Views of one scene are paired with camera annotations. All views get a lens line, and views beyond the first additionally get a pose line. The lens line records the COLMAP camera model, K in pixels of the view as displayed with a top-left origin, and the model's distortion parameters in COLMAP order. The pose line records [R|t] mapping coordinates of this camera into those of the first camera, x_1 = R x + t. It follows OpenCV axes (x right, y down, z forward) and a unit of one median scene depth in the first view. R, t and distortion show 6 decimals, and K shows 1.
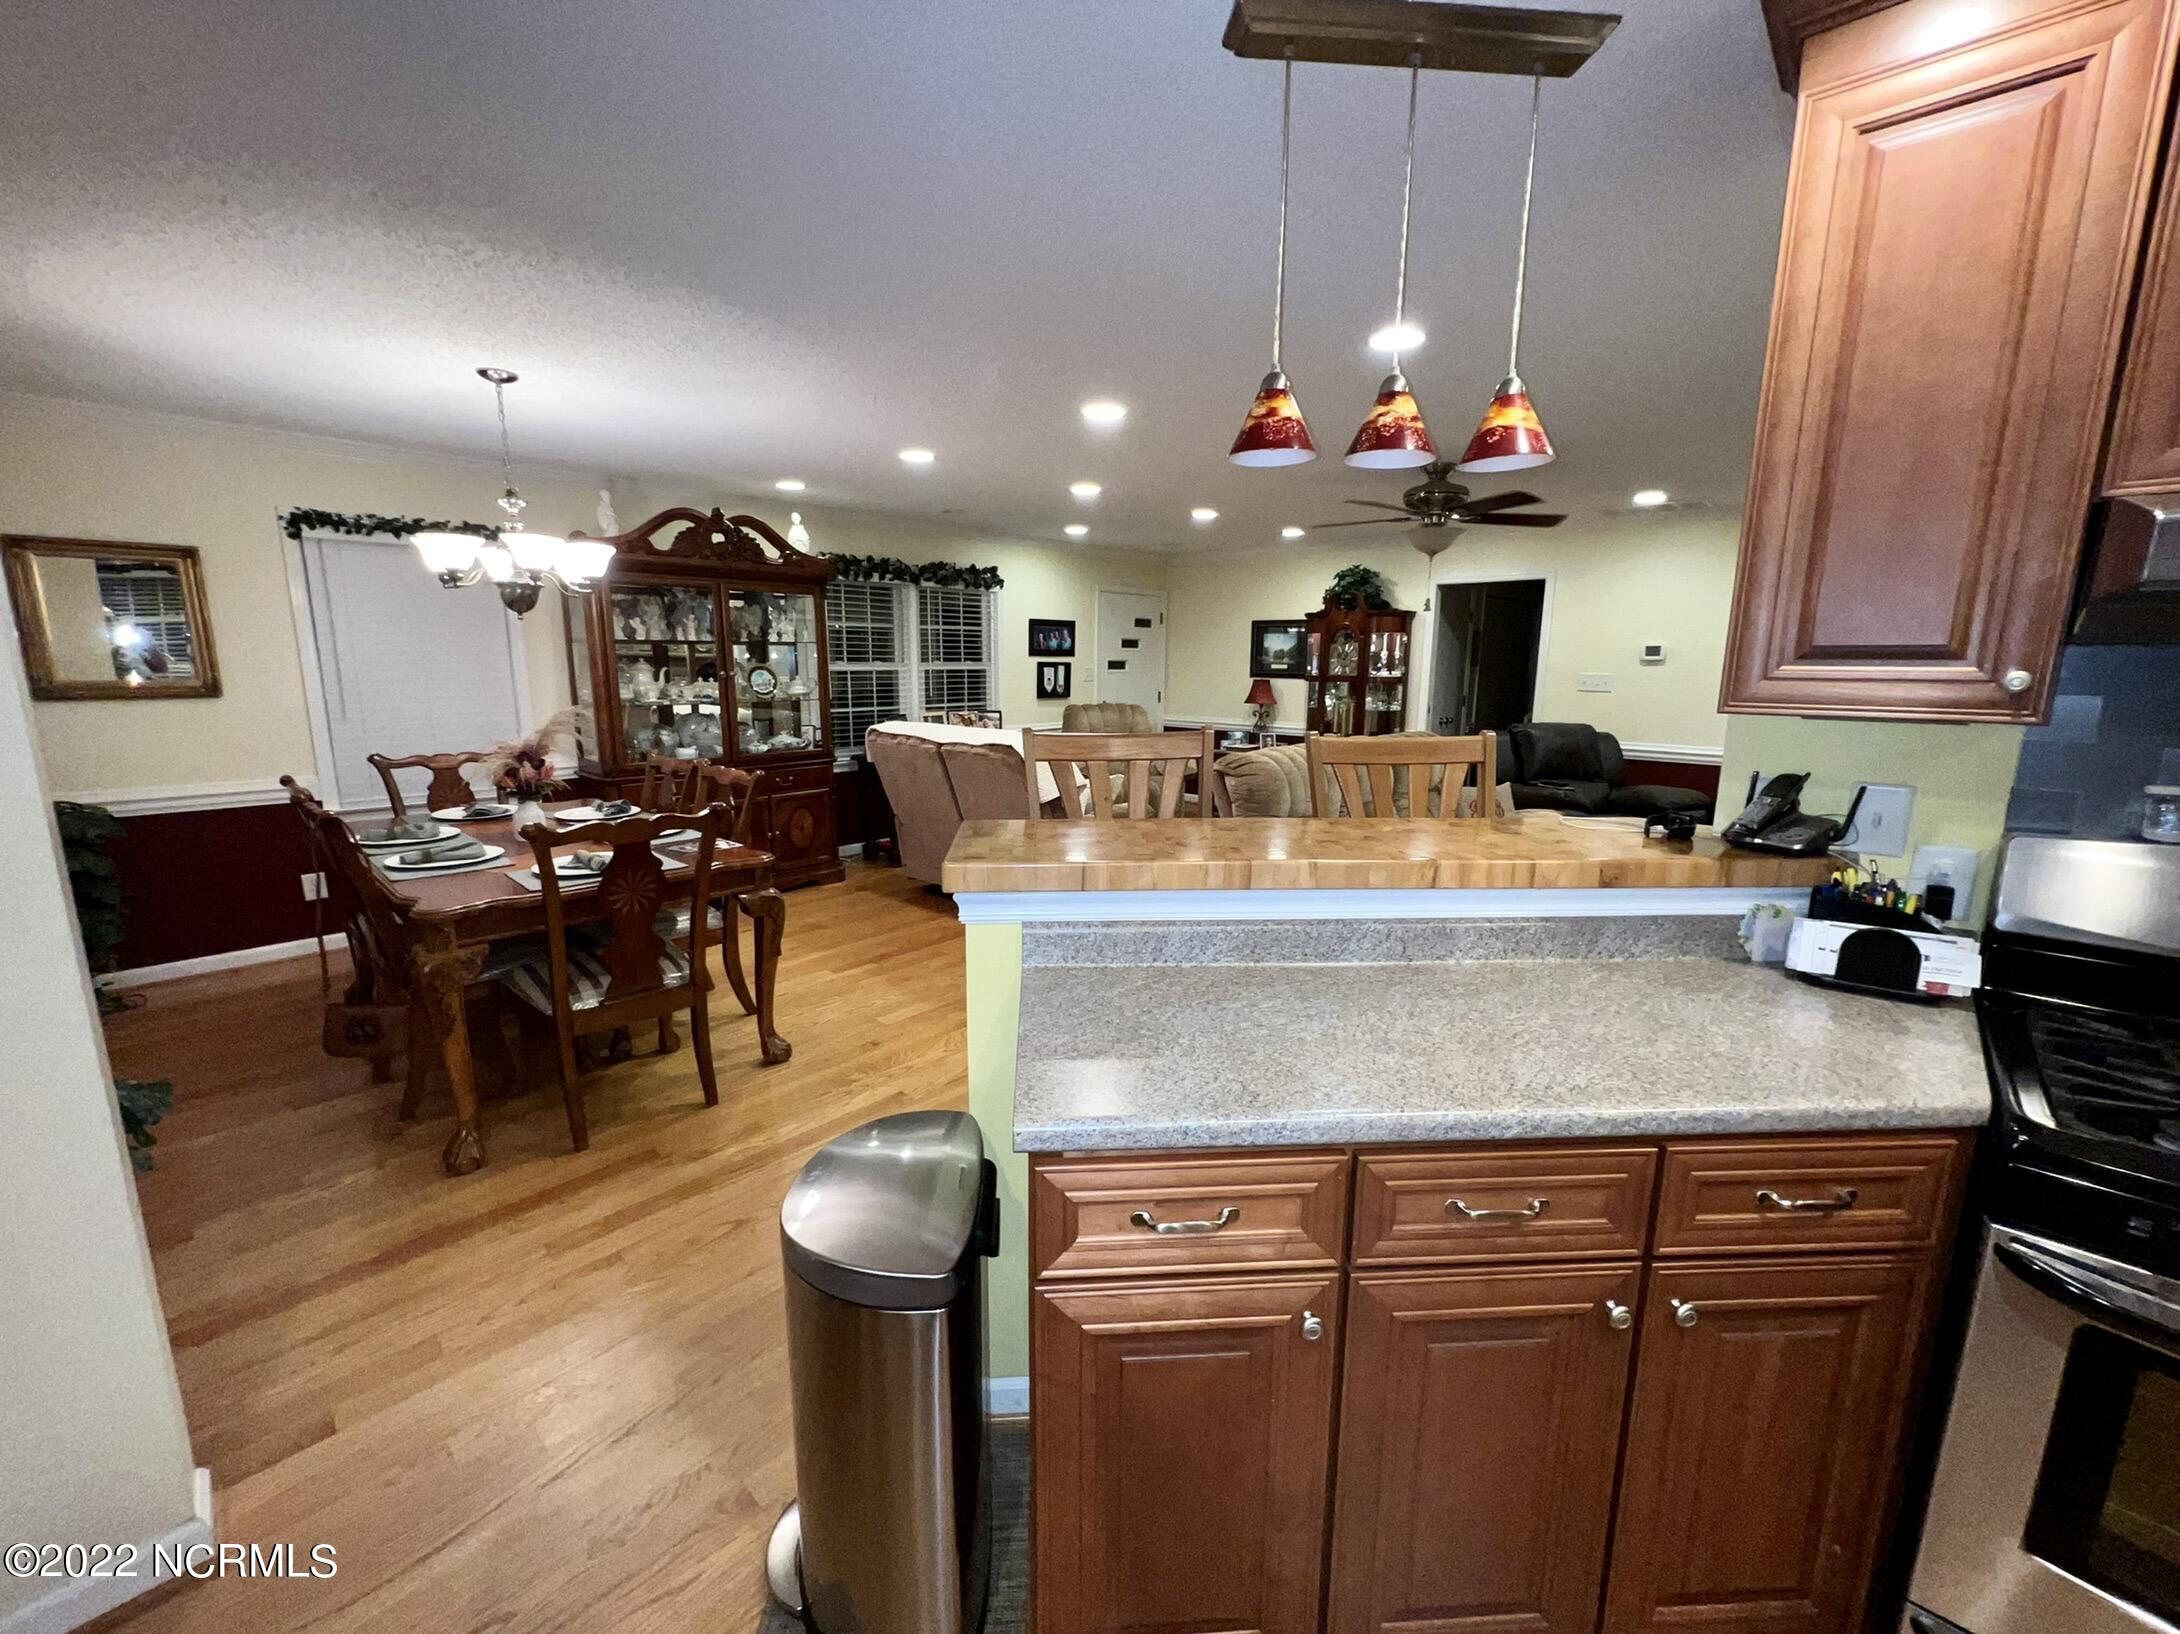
lens RADIAL K [[865.4, 0, 1090.0], [0, 865.4, 817.0], [0, 0, 1]] dist [-0.000948, -0.000038]
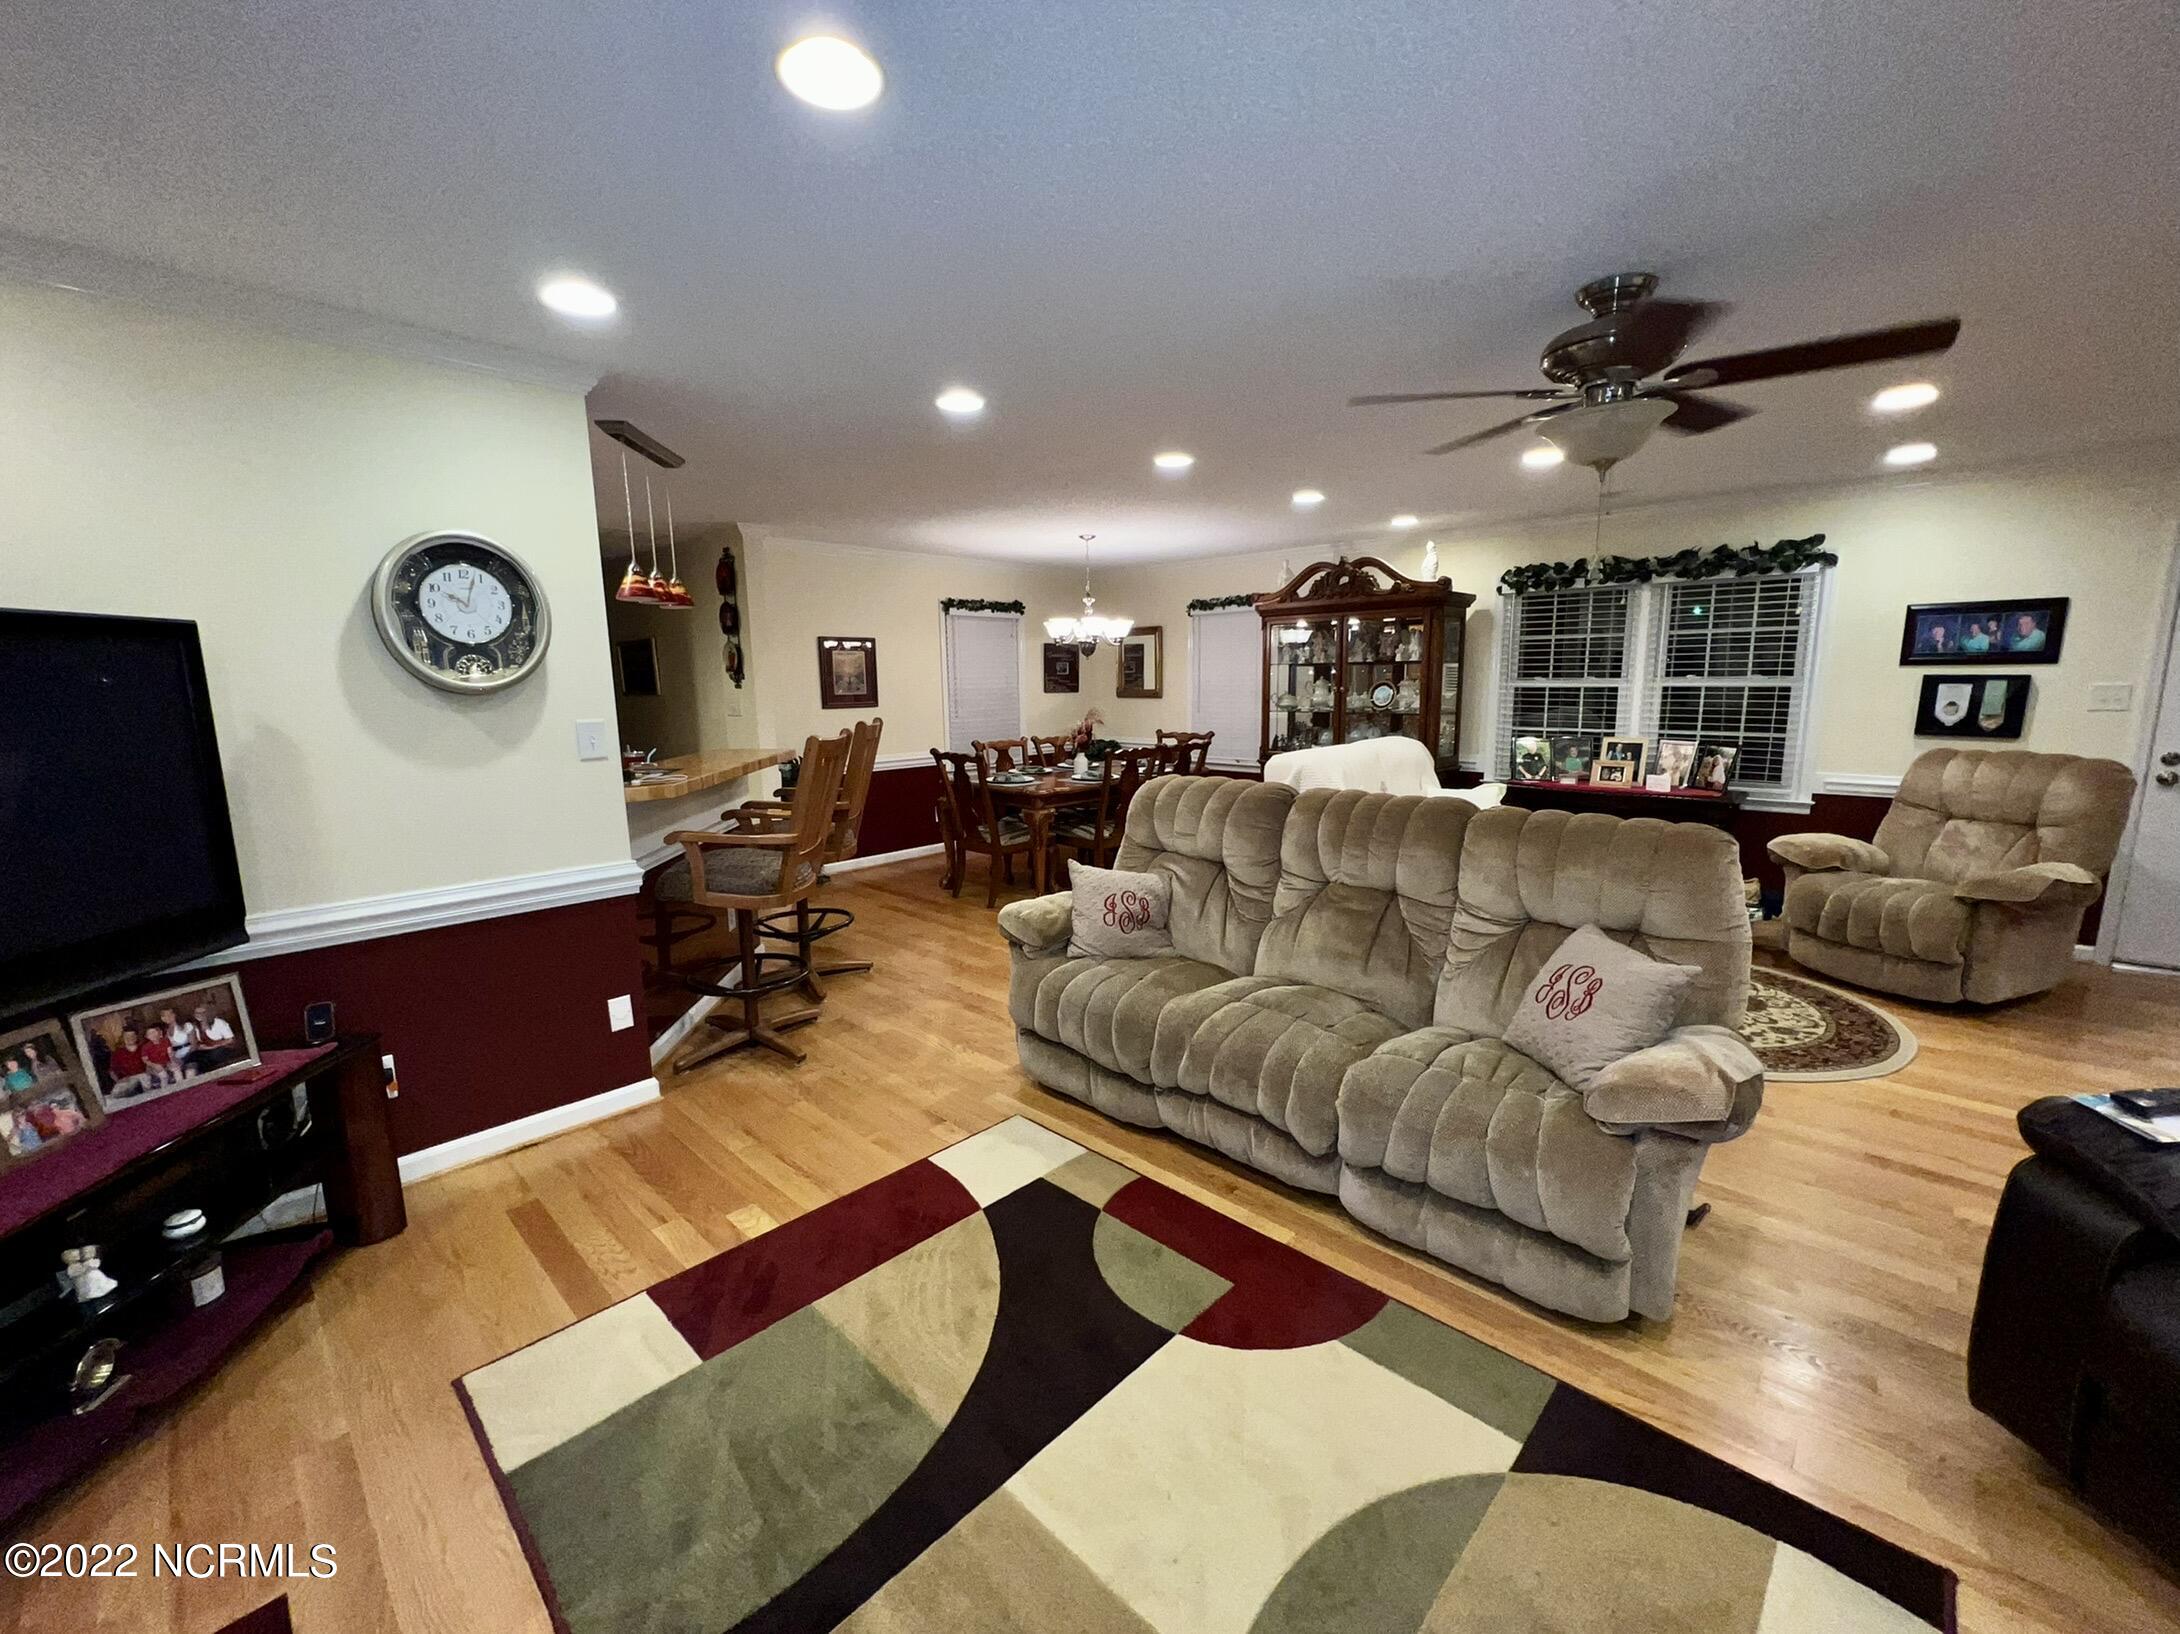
lens RADIAL K [[865.4, 0, 1090.0], [0, 865.4, 817.0], [0, 0, 1]] dist [-0.000948, -0.000038]
pose [[0.115562, 0.152443, -0.981533, 0.497621], [-0.147574, 0.979822, 0.134803, -0.081439], [0.982277, 0.129270, 0.135726, 0.377870]]
